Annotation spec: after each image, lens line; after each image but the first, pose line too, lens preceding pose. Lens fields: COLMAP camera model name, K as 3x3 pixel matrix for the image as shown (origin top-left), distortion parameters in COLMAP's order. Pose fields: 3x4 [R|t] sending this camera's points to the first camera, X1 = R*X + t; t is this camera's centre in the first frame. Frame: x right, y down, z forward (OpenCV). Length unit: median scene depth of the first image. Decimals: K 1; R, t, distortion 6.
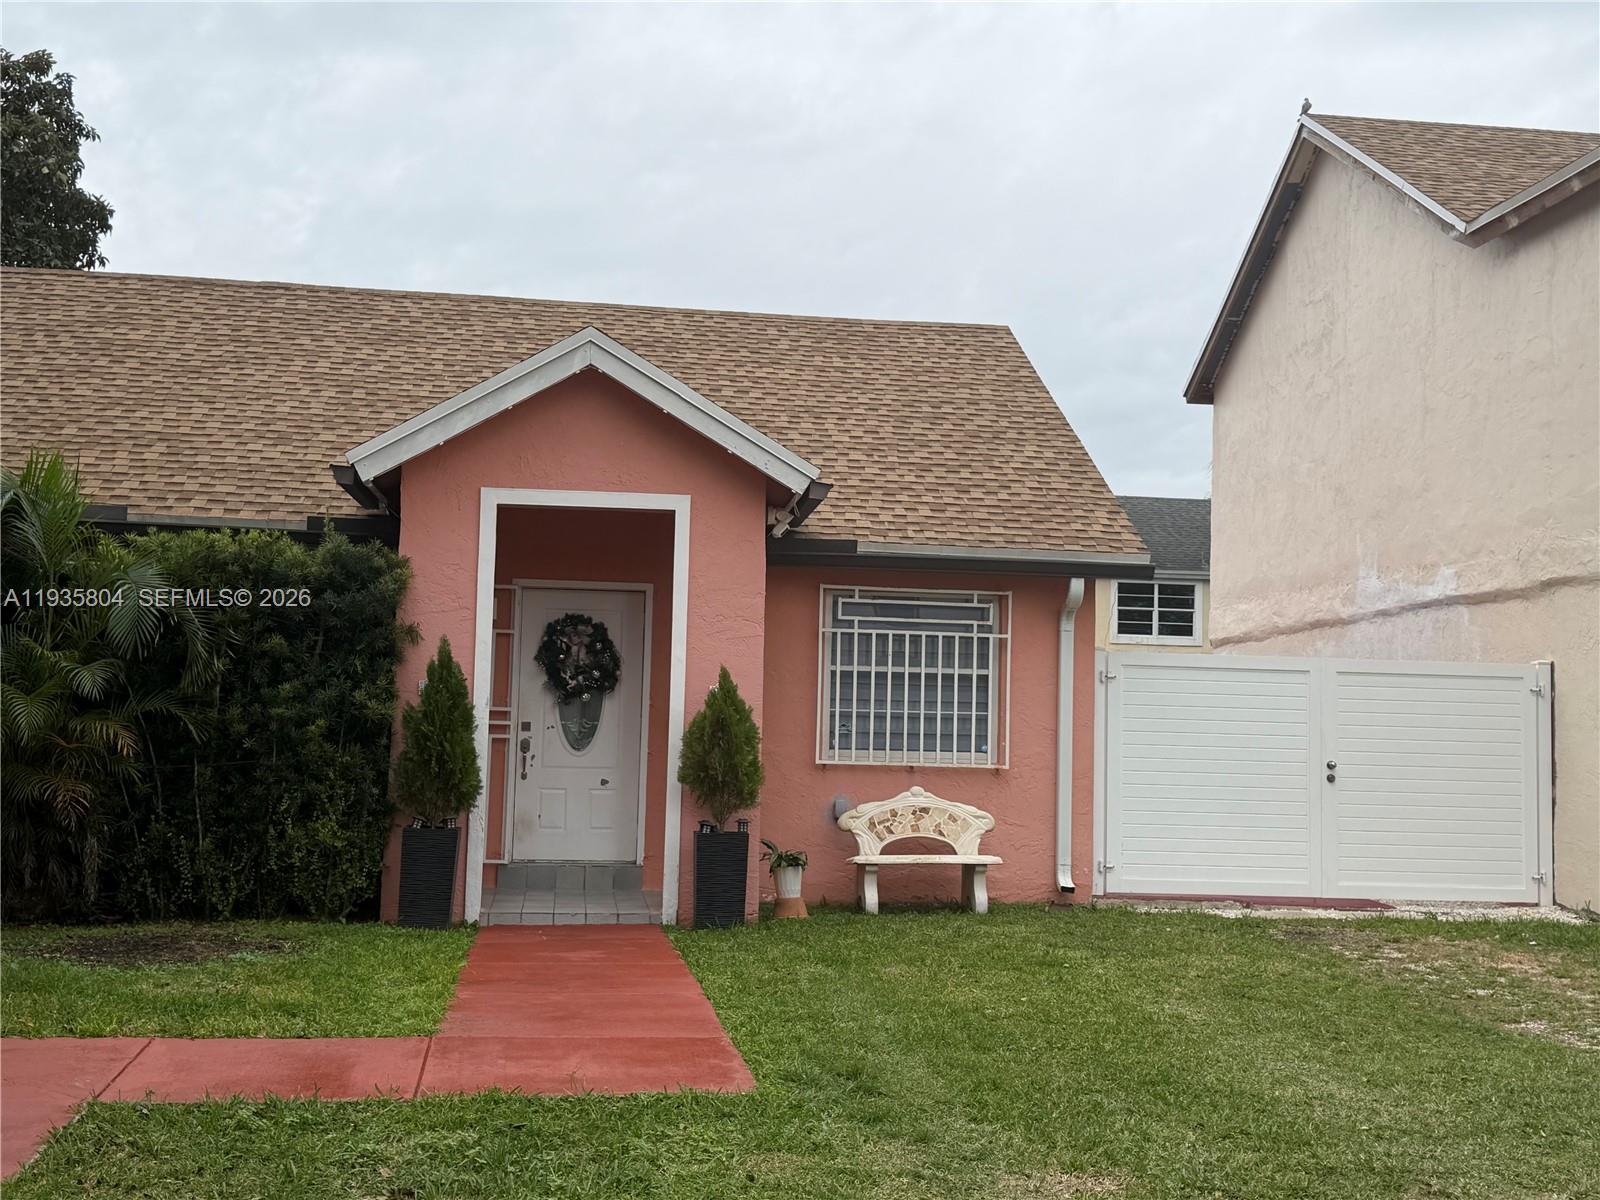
lens RADIAL K [[1956.1, 0, 799.9], [0, 1956.1, 595.5], [0, 0, 1]] dist [0.074414, 0.000000]
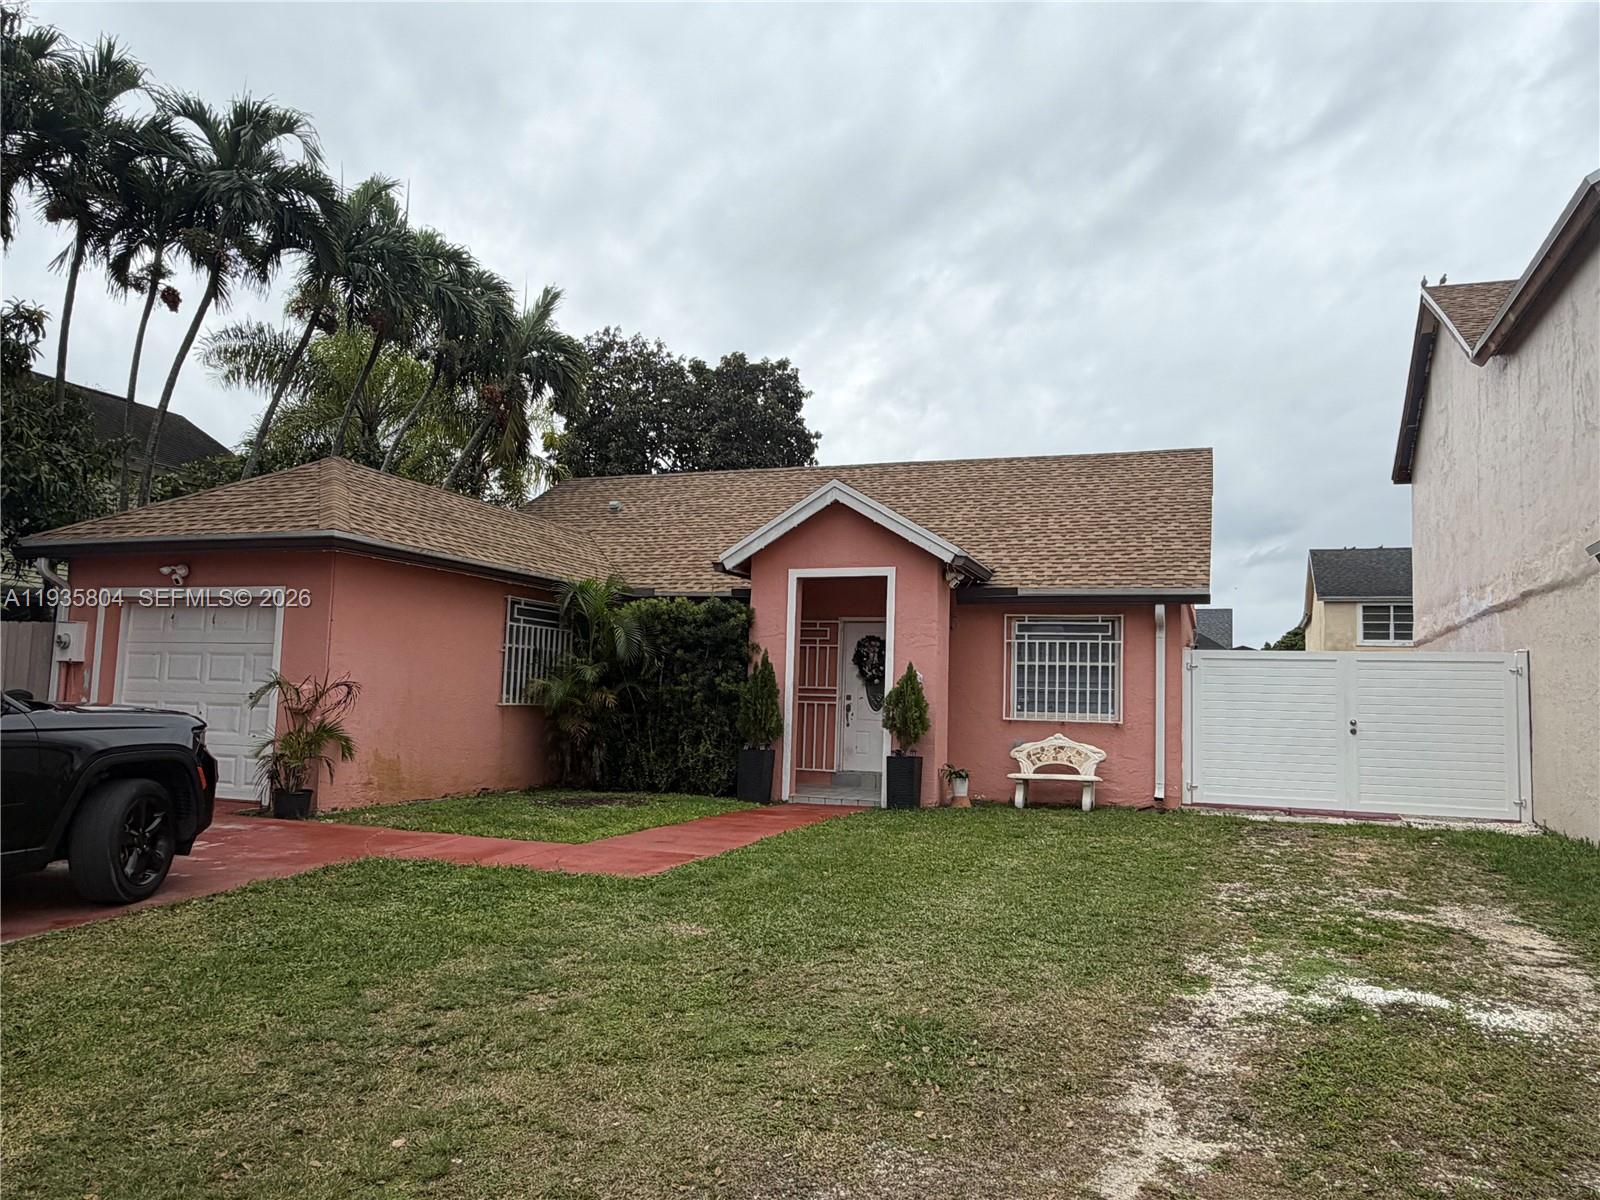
lens RADIAL K [[1137.8, 0, 801.1], [0, 1137.8, 598.8], [0, 0, 1]] dist [-0.033865, 0.000472]
pose [[0.873886, -0.042013, -0.484311, 0.343018], [0.028400, 0.998969, -0.035415, 0.011196], [0.485300, 0.017195, 0.874179, 0.048424]]
